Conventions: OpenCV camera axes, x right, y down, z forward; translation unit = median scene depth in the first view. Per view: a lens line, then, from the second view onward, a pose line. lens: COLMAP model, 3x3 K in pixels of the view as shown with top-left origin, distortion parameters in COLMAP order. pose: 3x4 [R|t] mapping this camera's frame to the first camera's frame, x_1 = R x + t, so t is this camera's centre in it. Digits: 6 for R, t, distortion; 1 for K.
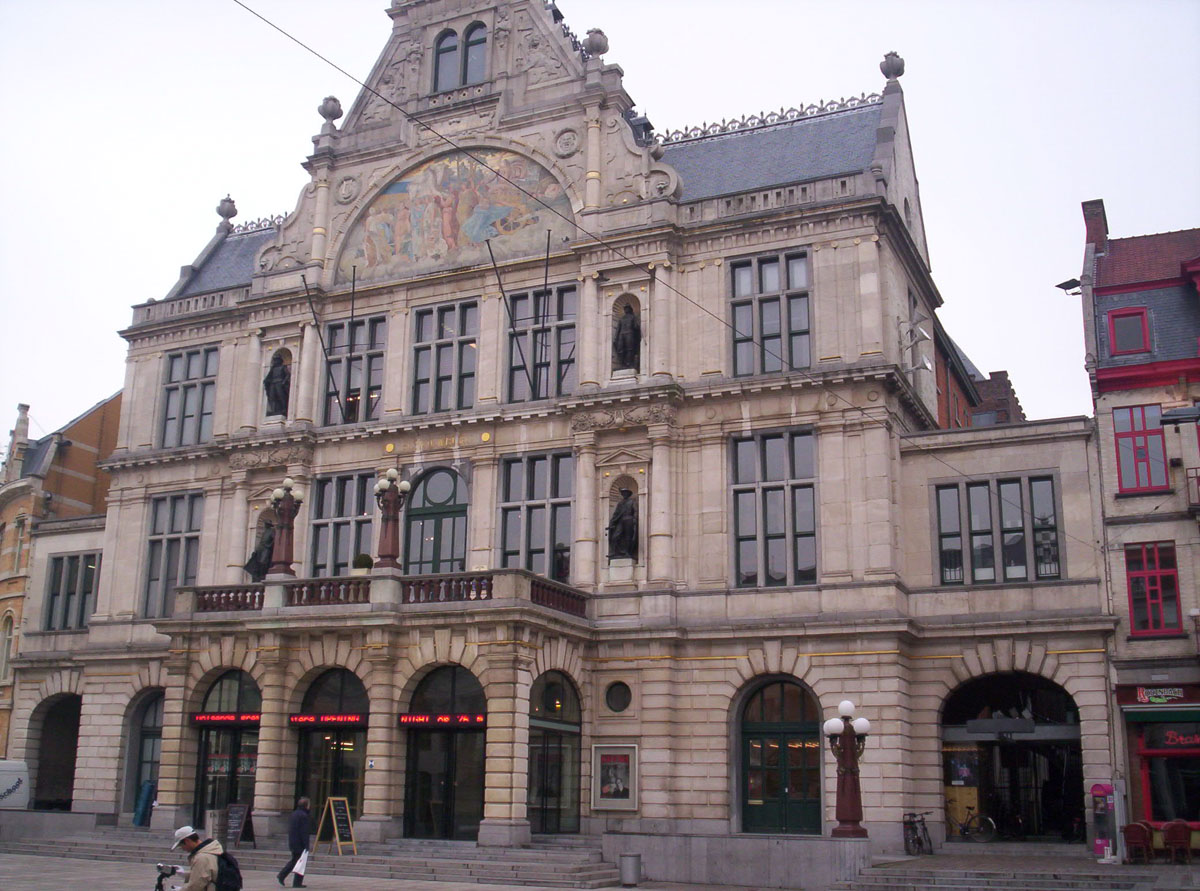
lens RADIAL K [[1310.5, 0, 598.4], [0, 1310.5, 451.1], [0, 0, 1]] dist [-0.082471, 0.000000]
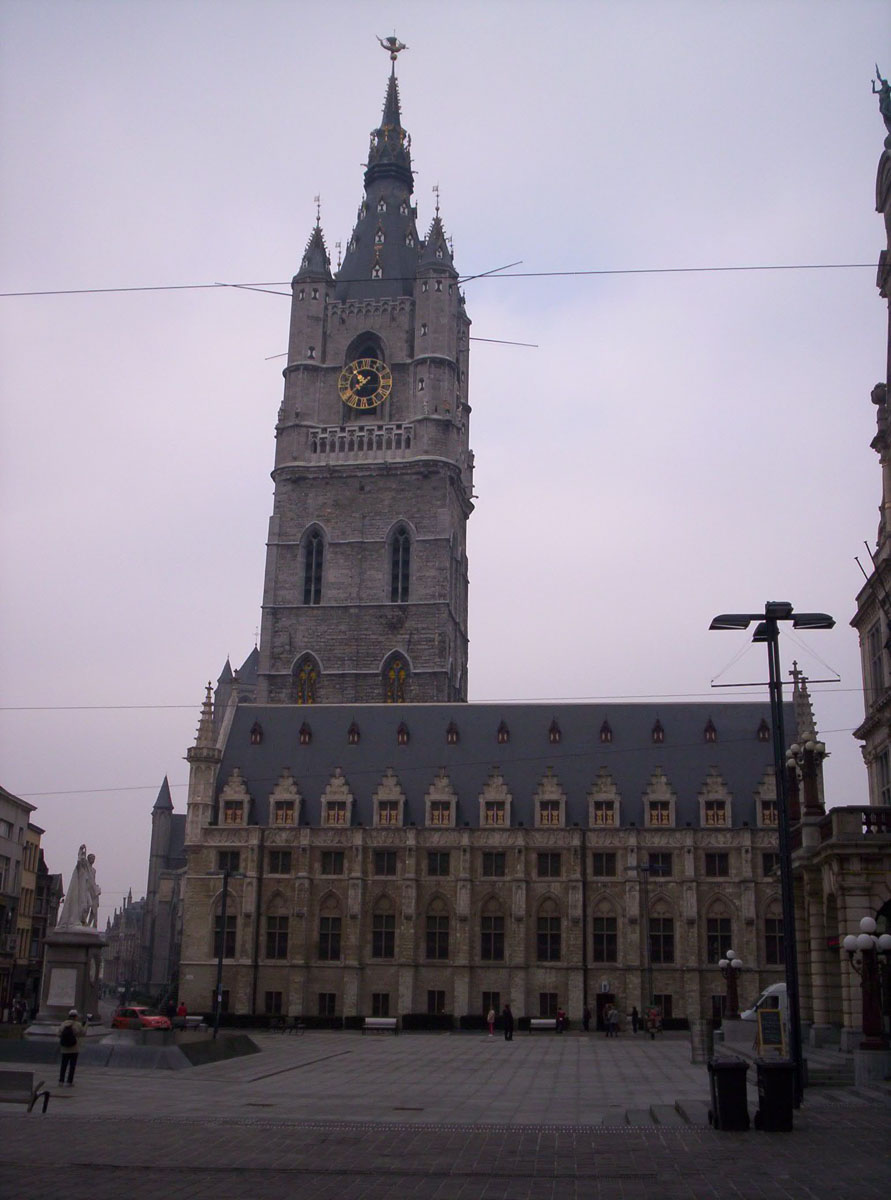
lens RADIAL K [[1310.5, 0, 433.8], [0, 1310.5, 568.2], [0, 0, 1]] dist [-0.082471, 0.000000]
pose [[0.321089, -0.297400, -0.899141, 0.772355], [0.233623, 0.944946, -0.229122, 0.058672], [0.917781, -0.136491, 0.372892, 0.234807]]
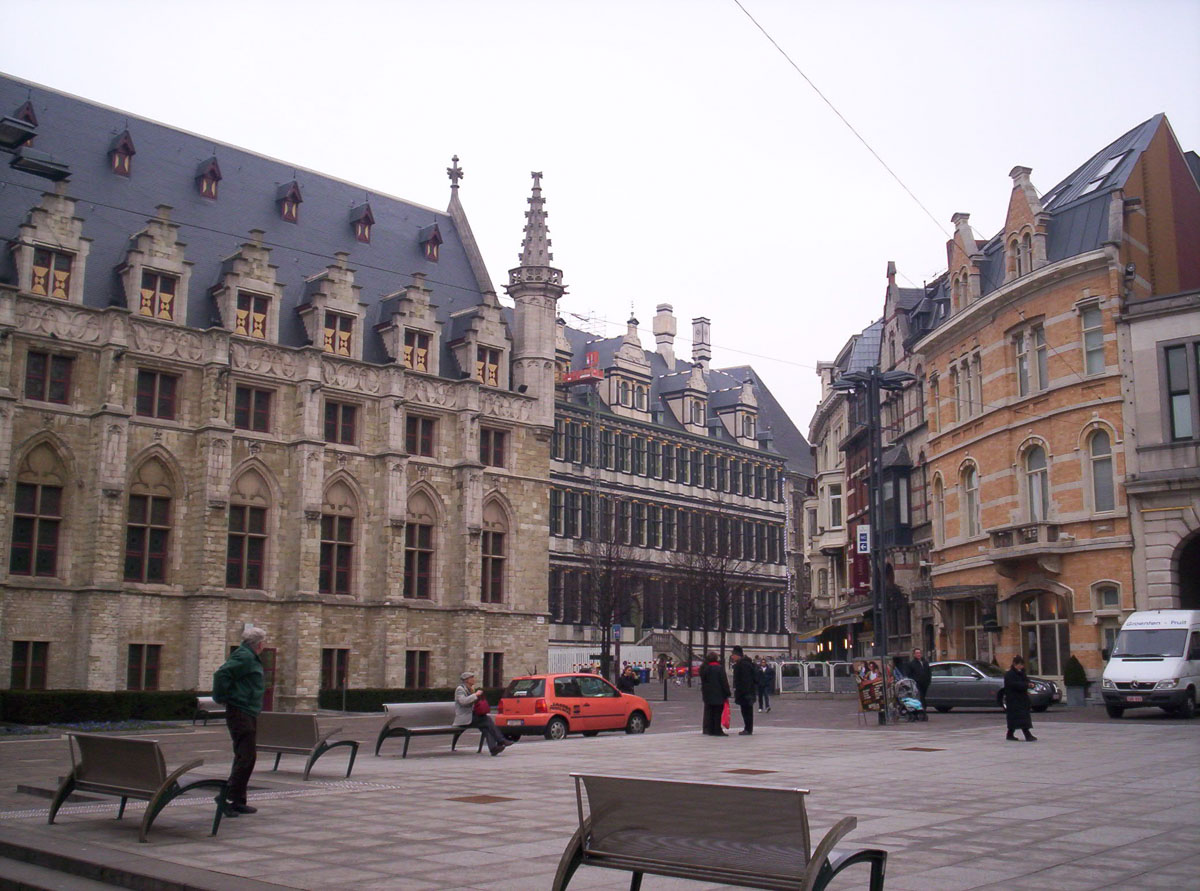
lens RADIAL K [[1310.5, 0, 570.3], [0, 1310.5, 448.6], [0, 0, 1]] dist [-0.082471, 0.000000]
pose [[0.951176, -0.063651, -0.302013, -0.672645], [0.091985, 0.992499, 0.080529, 0.062497], [0.294622, -0.104378, 0.949896, 0.224432]]
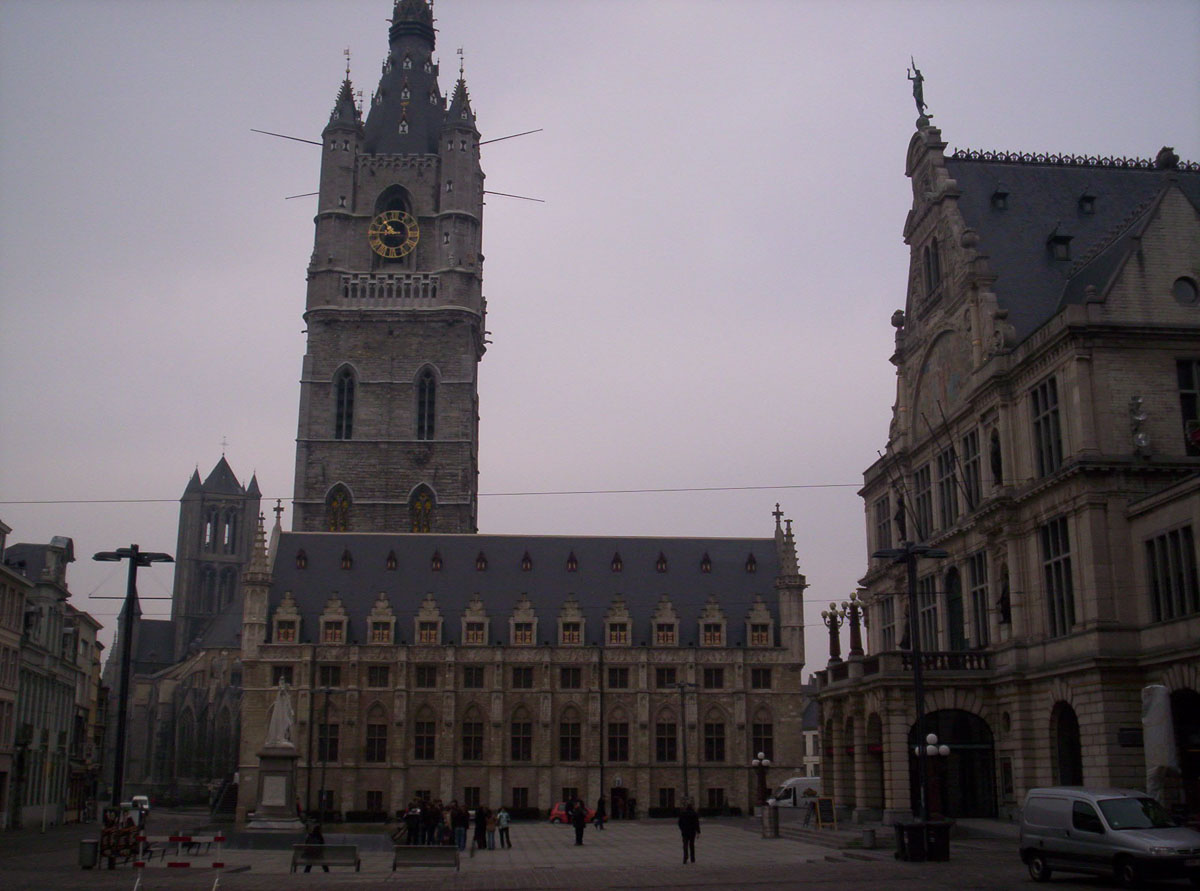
lens RADIAL K [[1310.5, 0, 572.4], [0, 1310.5, 451.6], [0, 0, 1]] dist [-0.082471, 0.000000]
pose [[0.474758, -0.229897, -0.849560, 0.979248], [0.235182, 0.963319, -0.129254, -0.024688], [0.848112, -0.138437, 0.511411, -0.081195]]
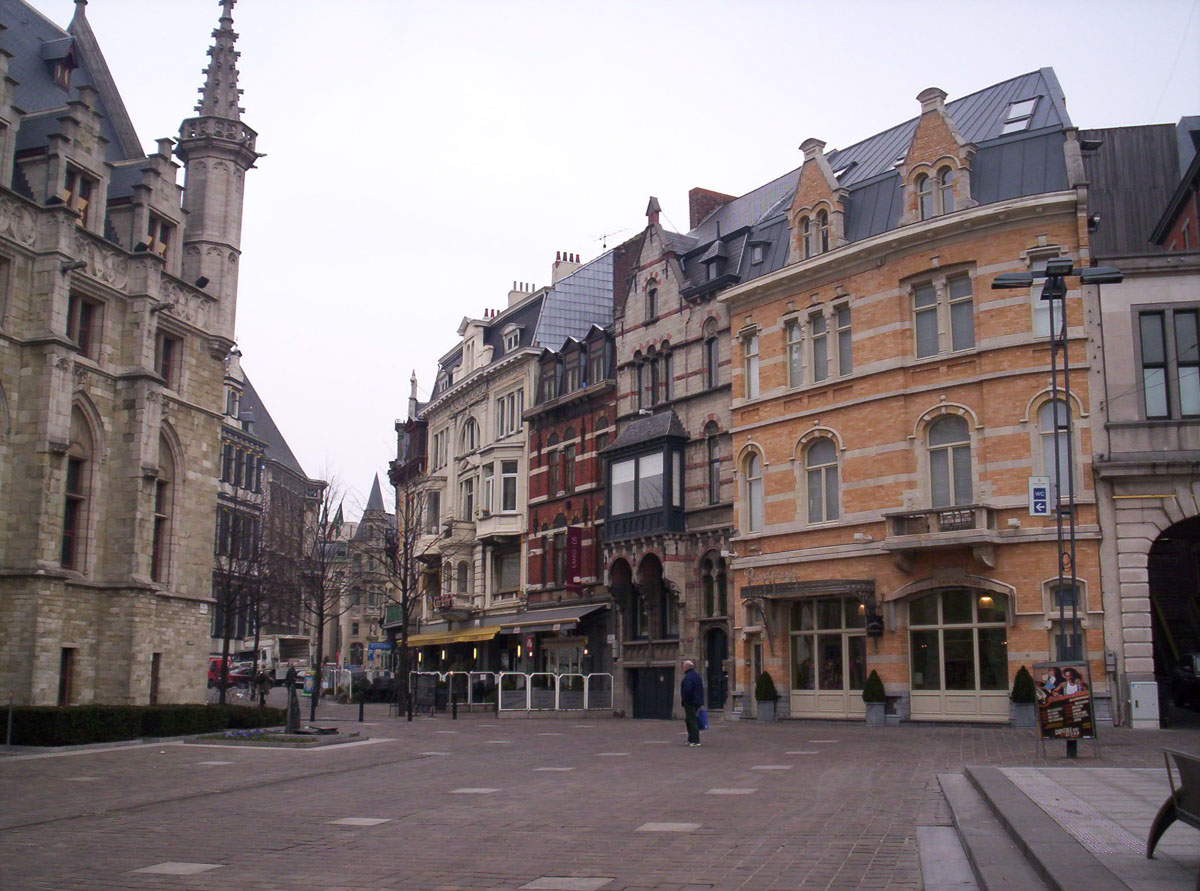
lens RADIAL K [[1310.5, 0, 573.1], [0, 1310.5, 450.6], [0, 0, 1]] dist [-0.082471, 0.000000]
pose [[0.981155, 0.024485, 0.191665, -1.053089], [-0.041649, 0.995421, 0.086043, 0.138127], [-0.188680, -0.092404, 0.977682, 0.517152]]
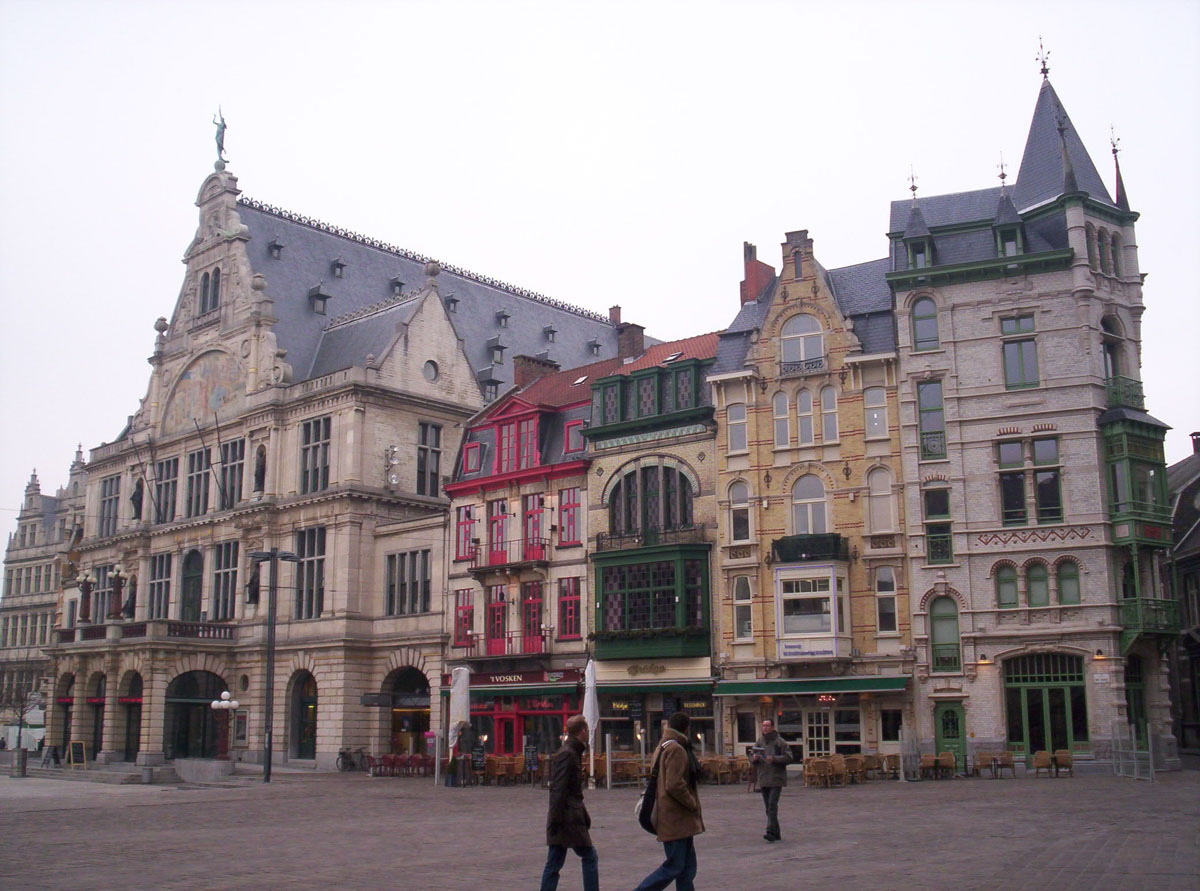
lens RADIAL K [[1310.5, 0, 573.0], [0, 1310.5, 451.2], [0, 0, 1]] dist [-0.082471, 0.000000]
pose [[0.943022, -0.087343, -0.321062, 0.952519], [0.103526, 0.994057, 0.033648, -0.128440], [0.316215, -0.064969, 0.946460, -0.474030]]
